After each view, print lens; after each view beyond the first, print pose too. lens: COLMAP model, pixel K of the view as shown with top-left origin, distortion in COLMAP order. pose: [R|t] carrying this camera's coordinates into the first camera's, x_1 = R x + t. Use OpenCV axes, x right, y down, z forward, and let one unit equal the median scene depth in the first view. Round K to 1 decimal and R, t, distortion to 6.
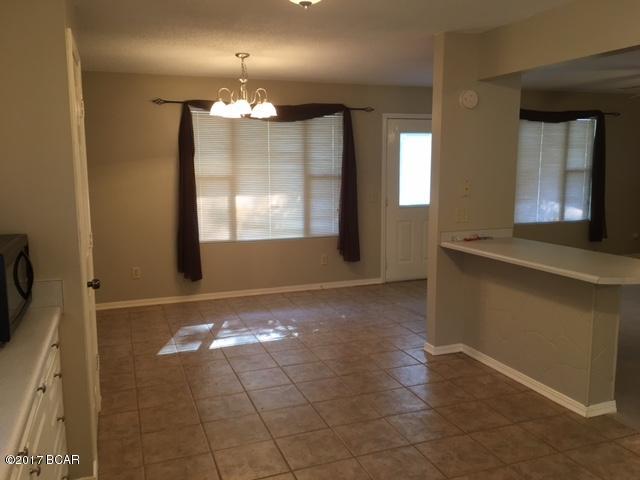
lens RADIAL K [[553.4, 0, 320.0], [0, 553.4, 240.0], [0, 0, 1]] dist [0.058594, -0.002577]
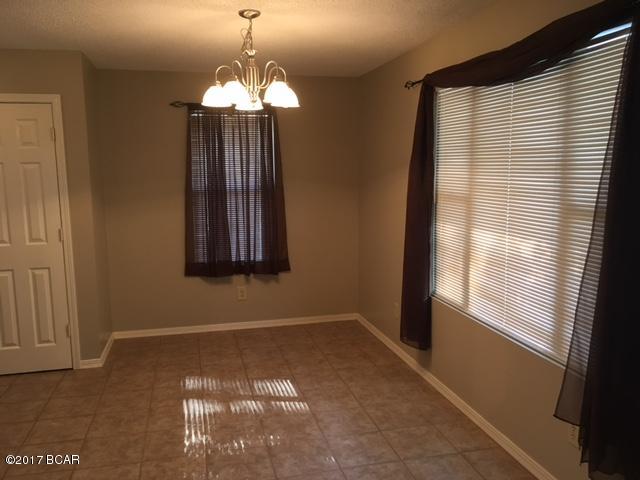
lens RADIAL K [[553.4, 0, 320.0], [0, 553.4, 240.0], [0, 0, 1]] dist [0.058594, -0.002577]
pose [[-0.133386, 0.139320, -0.981223, 0.418811], [-0.121504, 0.980302, 0.155706, -0.140992], [0.983588, 0.139991, -0.113831, 0.926083]]
